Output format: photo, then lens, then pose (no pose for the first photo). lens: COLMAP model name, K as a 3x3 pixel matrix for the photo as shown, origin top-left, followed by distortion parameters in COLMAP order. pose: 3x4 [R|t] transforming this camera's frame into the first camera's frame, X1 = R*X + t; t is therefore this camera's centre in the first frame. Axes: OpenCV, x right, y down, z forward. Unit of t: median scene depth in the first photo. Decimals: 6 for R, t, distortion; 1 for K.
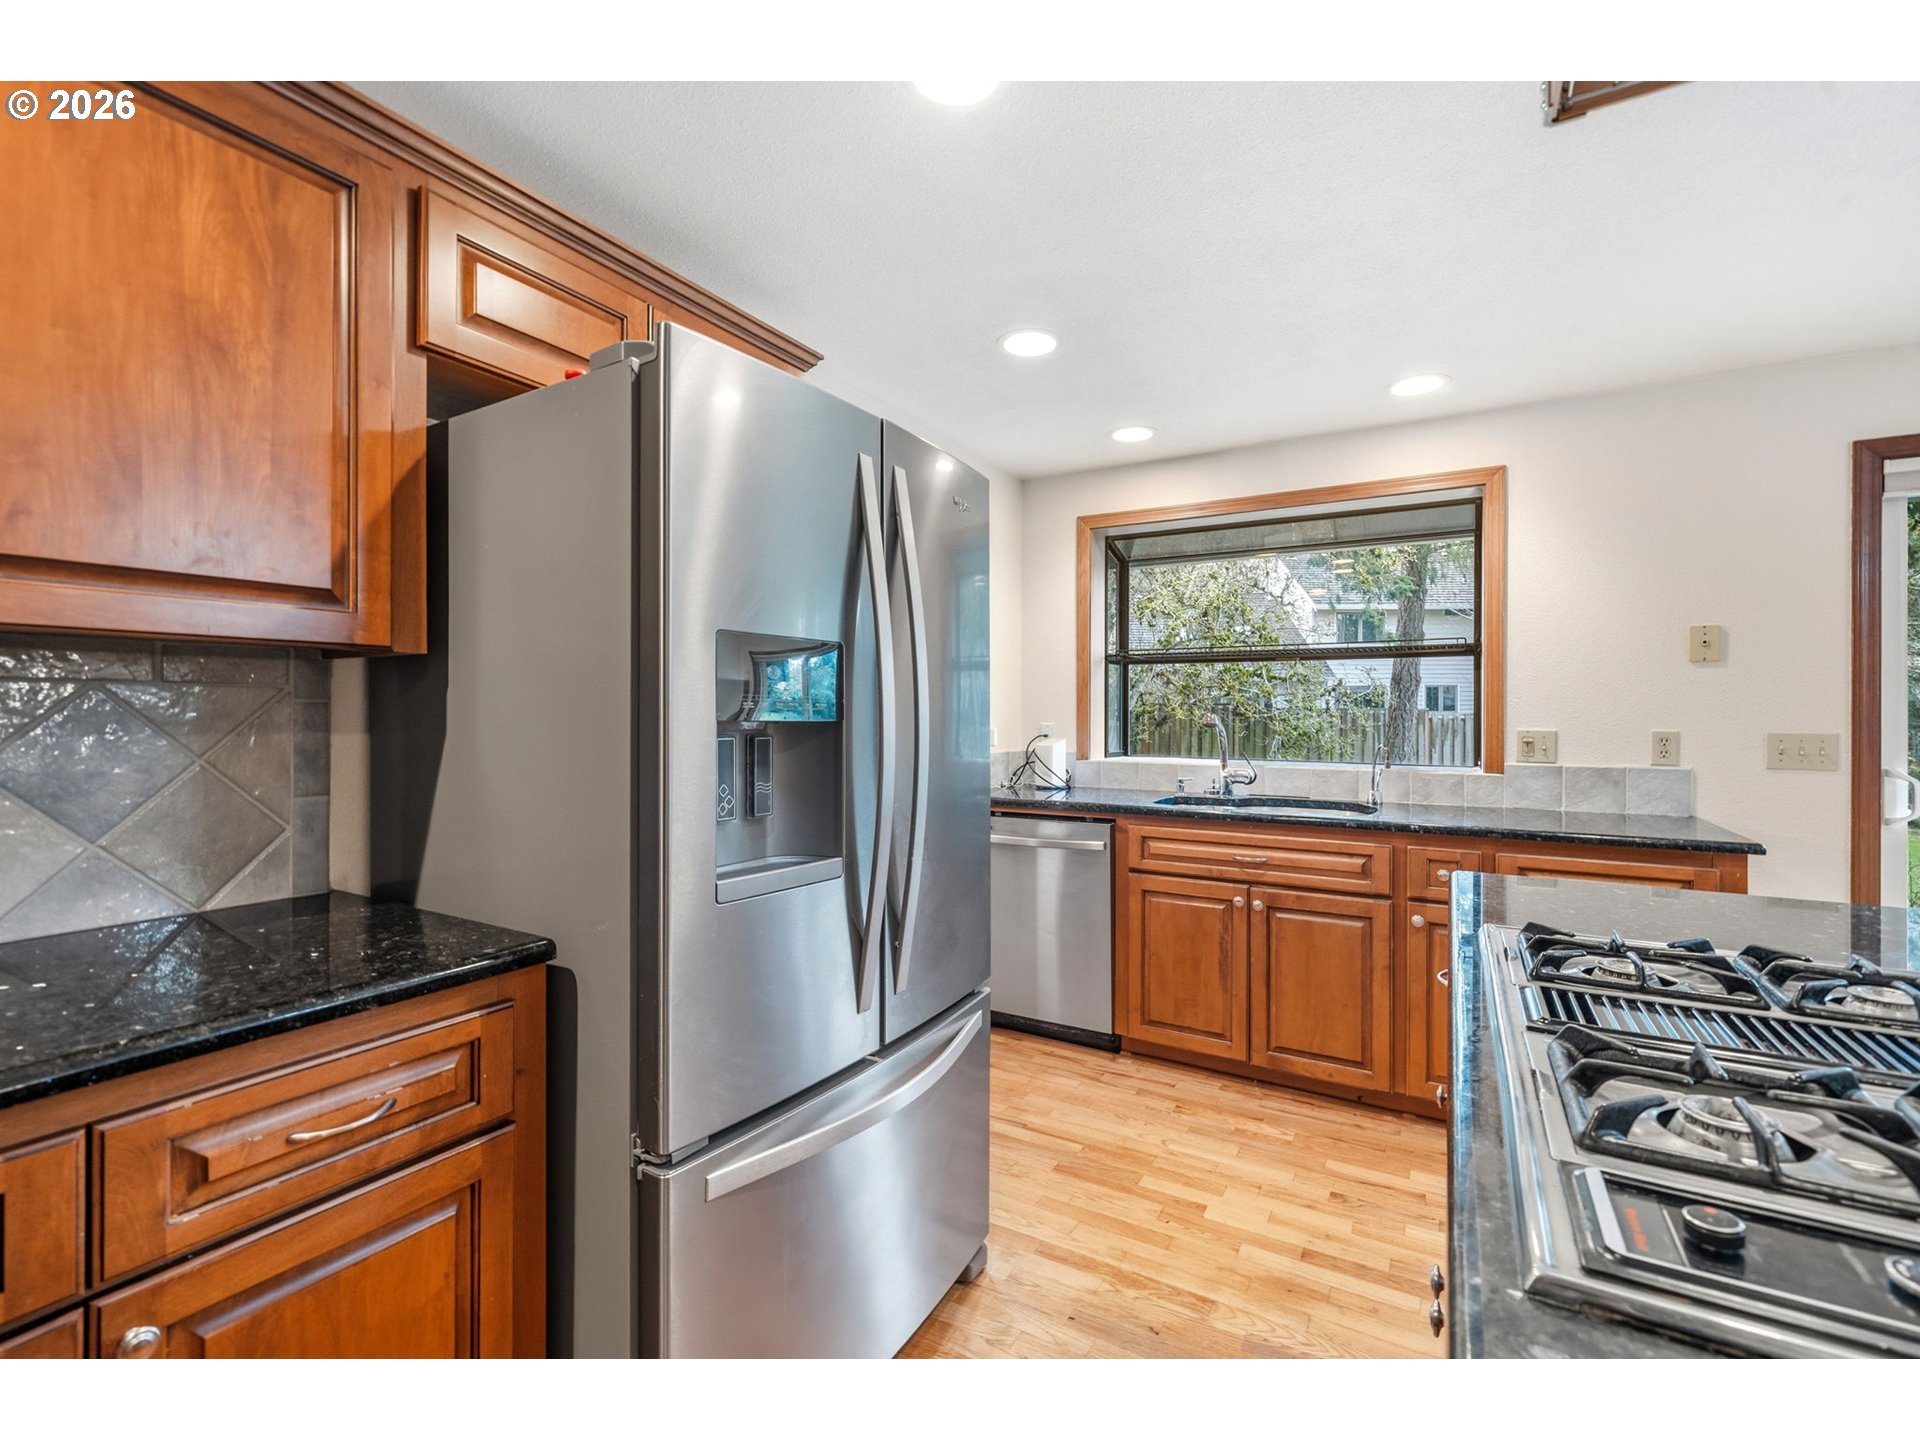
lens RADIAL K [[840.6, 0, 958.1], [0, 840.6, 710.2], [0, 0, 1]] dist [-0.004897, -0.000322]
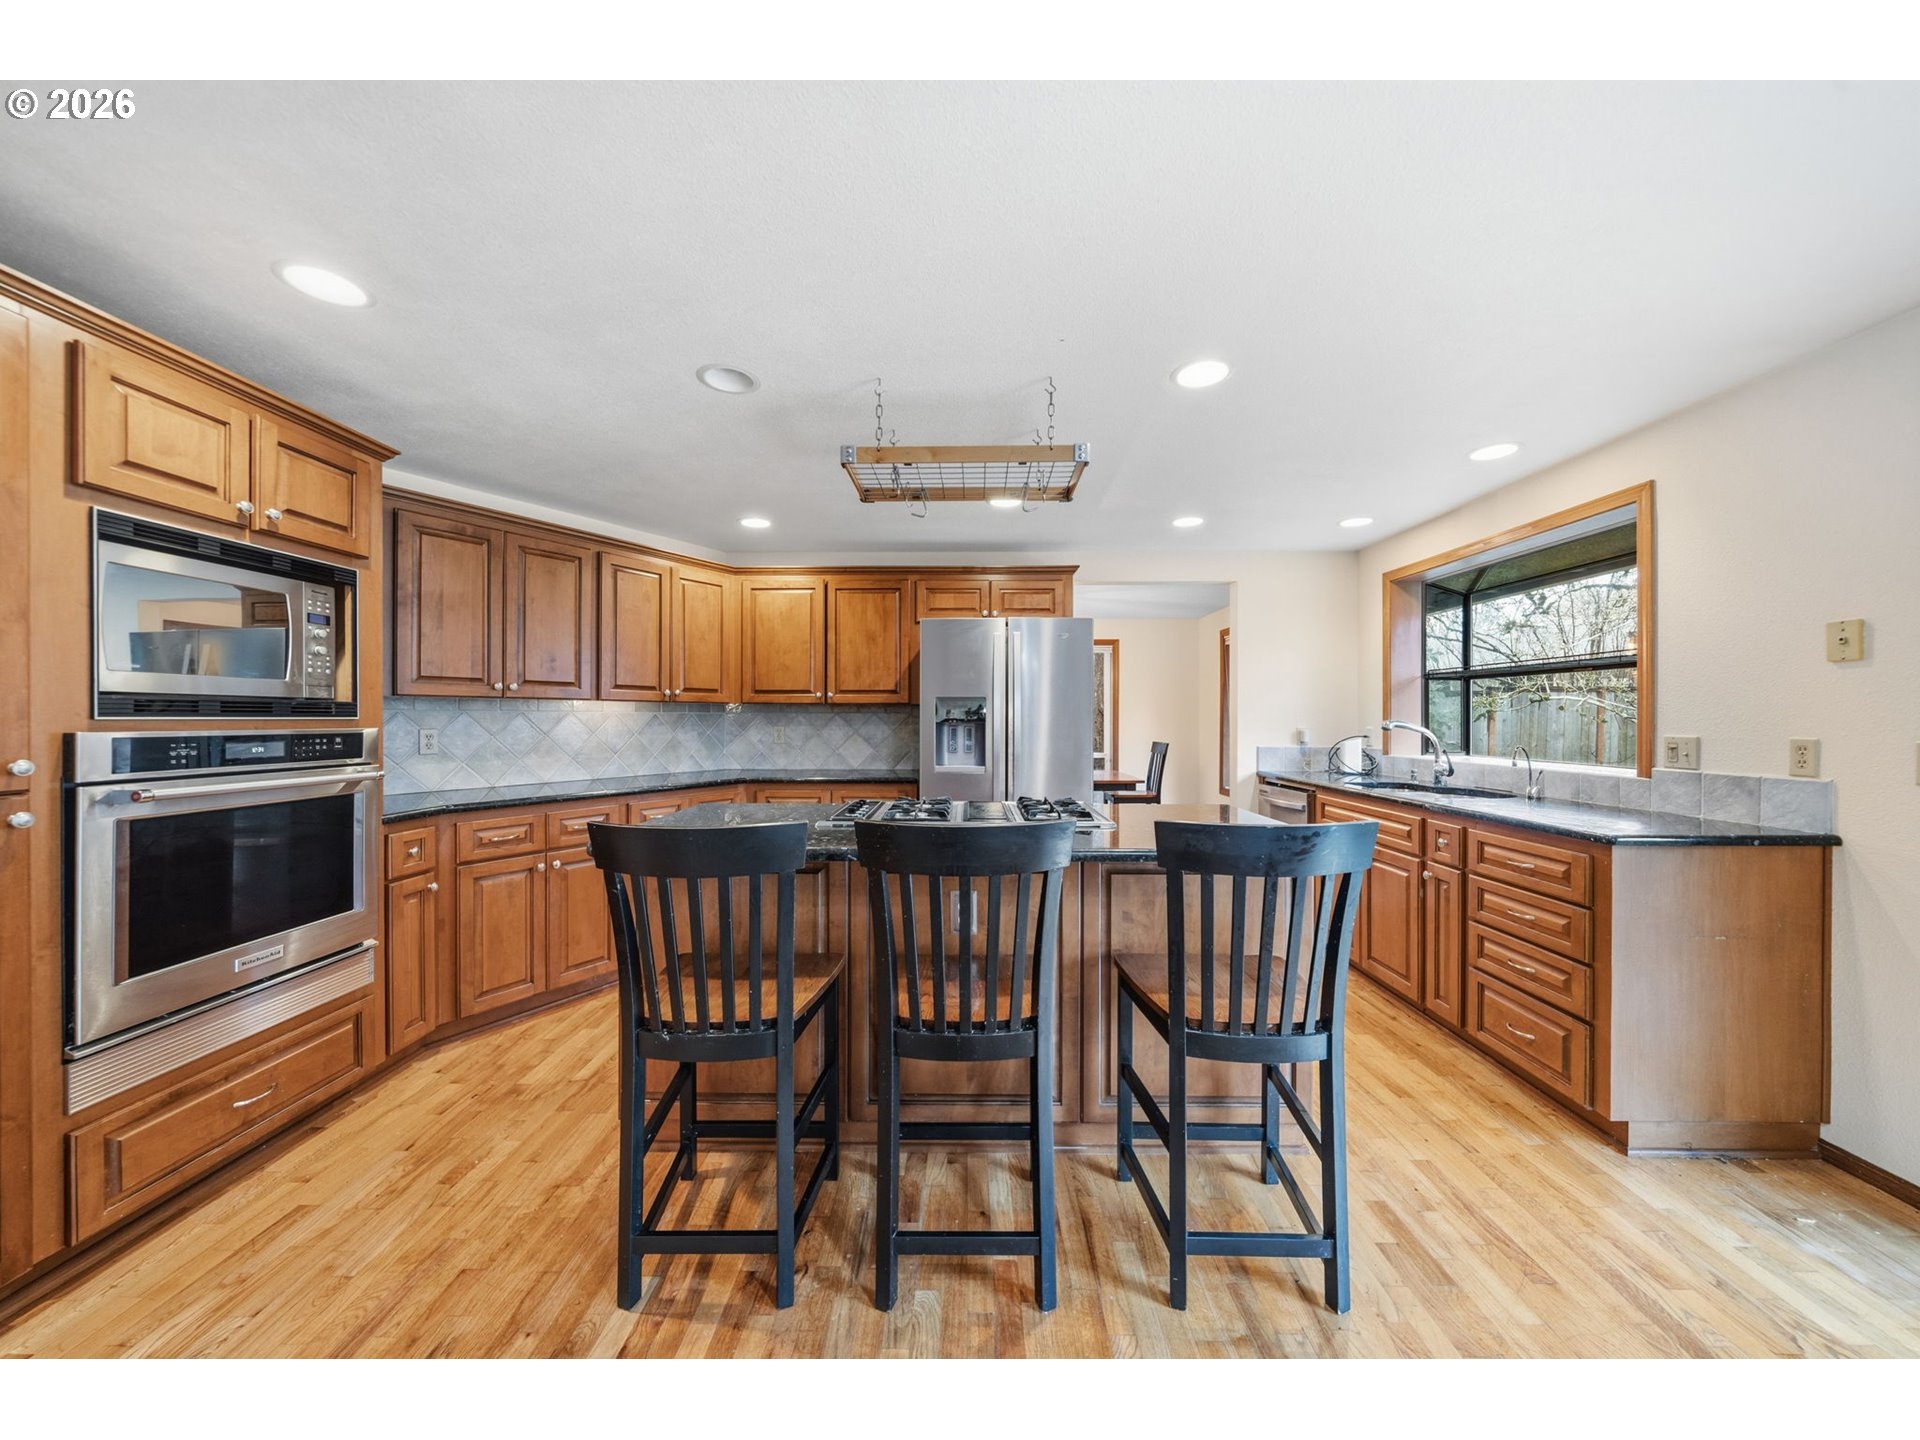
lens RADIAL K [[663.4, 0, 953.8], [0, 663.4, 719.8], [0, 0, 1]] dist [-0.003189, -0.000418]
pose [[0.494040, -0.000254, -0.869439, 1.000753], [0.002939, 0.999995, 0.001378, 0.000366], [0.869434, -0.003236, 0.494038, -0.162190]]
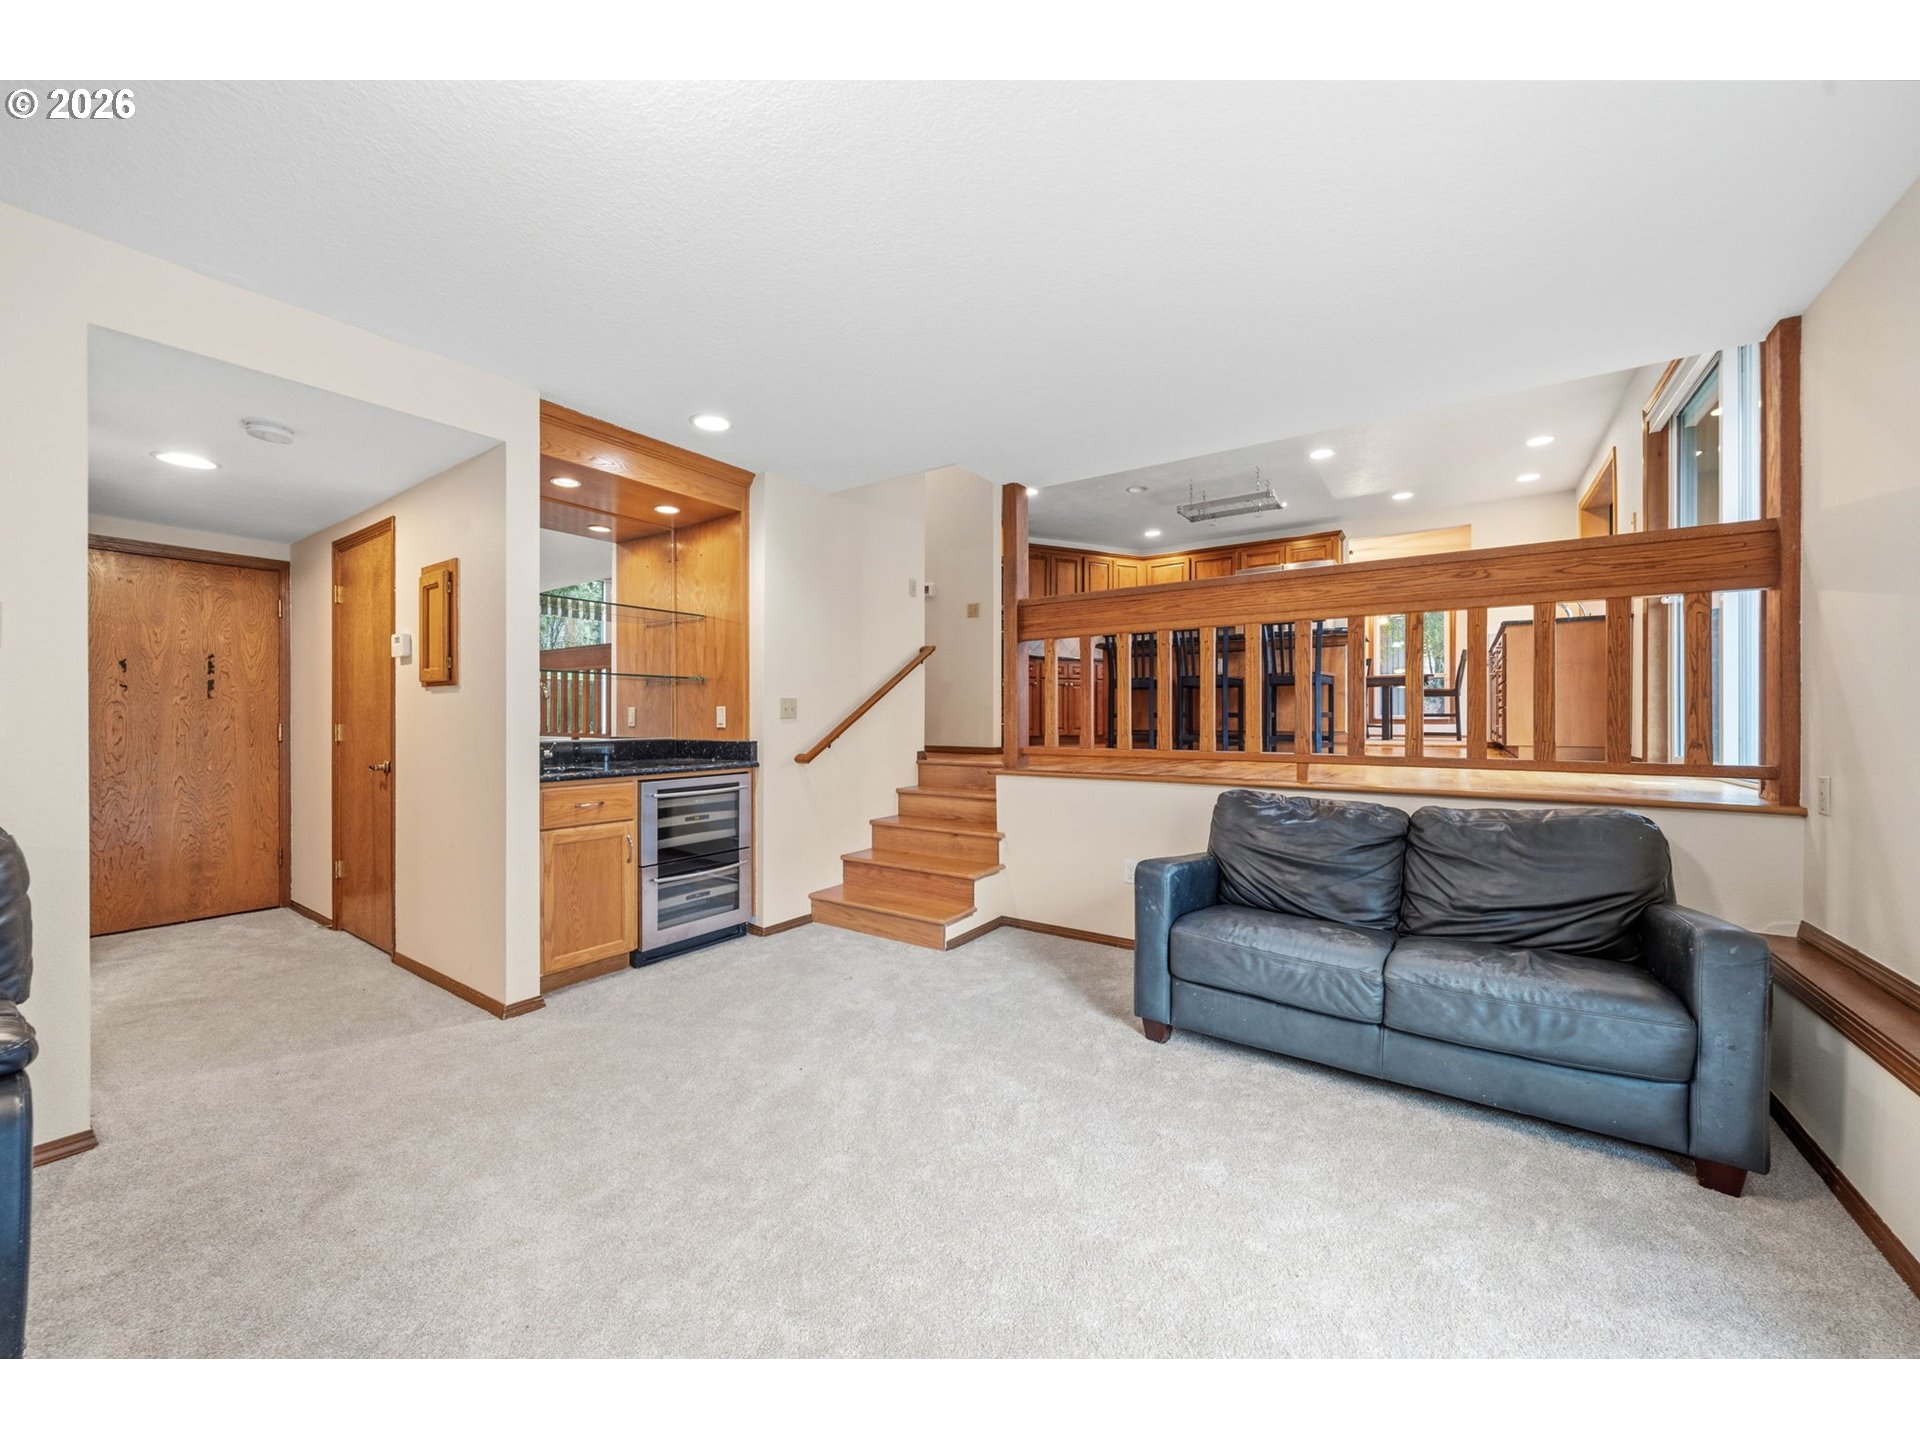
lens RADIAL K [[717.9, 0, 973.7], [0, 717.9, 725.4], [0, 0, 1]] dist [-0.000632, -0.000041]
pose [[-0.044702, 0.000205, -0.999000, 2.581222], [0.006459, 0.999979, -0.000083, 0.378589], [0.998980, -0.006456, -0.044702, -0.446912]]
